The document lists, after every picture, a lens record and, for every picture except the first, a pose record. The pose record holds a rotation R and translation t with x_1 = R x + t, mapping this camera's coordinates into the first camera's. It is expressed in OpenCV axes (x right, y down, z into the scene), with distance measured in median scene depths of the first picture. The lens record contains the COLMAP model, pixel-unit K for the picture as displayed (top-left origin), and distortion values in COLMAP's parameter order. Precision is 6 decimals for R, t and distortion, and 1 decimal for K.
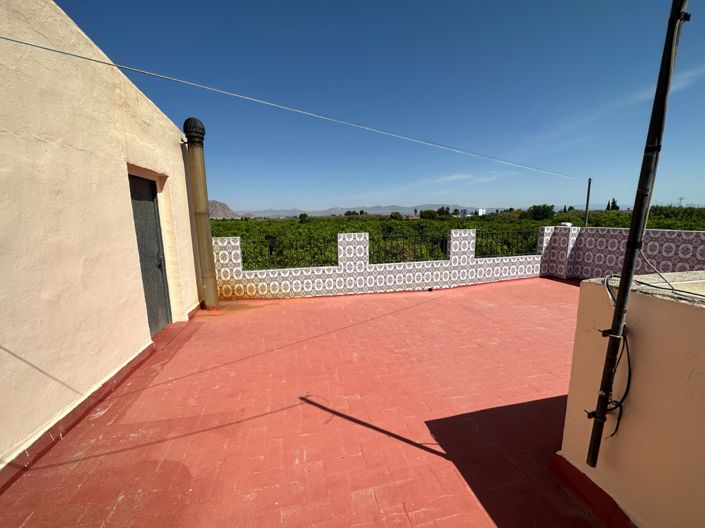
lens RADIAL K [[282.6, 0, 352.8], [0, 282.6, 265.1], [0, 0, 1]] dist [-0.004294, 0.000053]
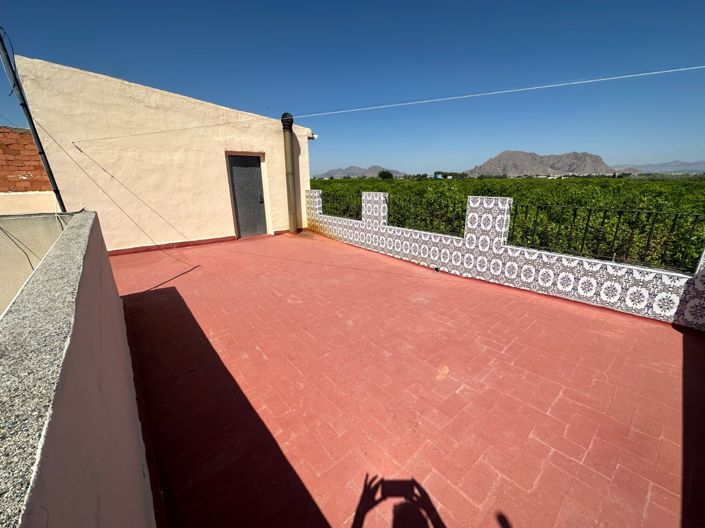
lens RADIAL K [[282.6, 0, 352.8], [0, 282.6, 265.1], [0, 0, 1]] dist [-0.004294, 0.000053]
pose [[0.447689, 0.275756, -0.850607, 0.937210], [-0.147983, 0.960992, 0.233655, -0.087228], [0.881859, 0.021270, 0.471033, 0.449039]]
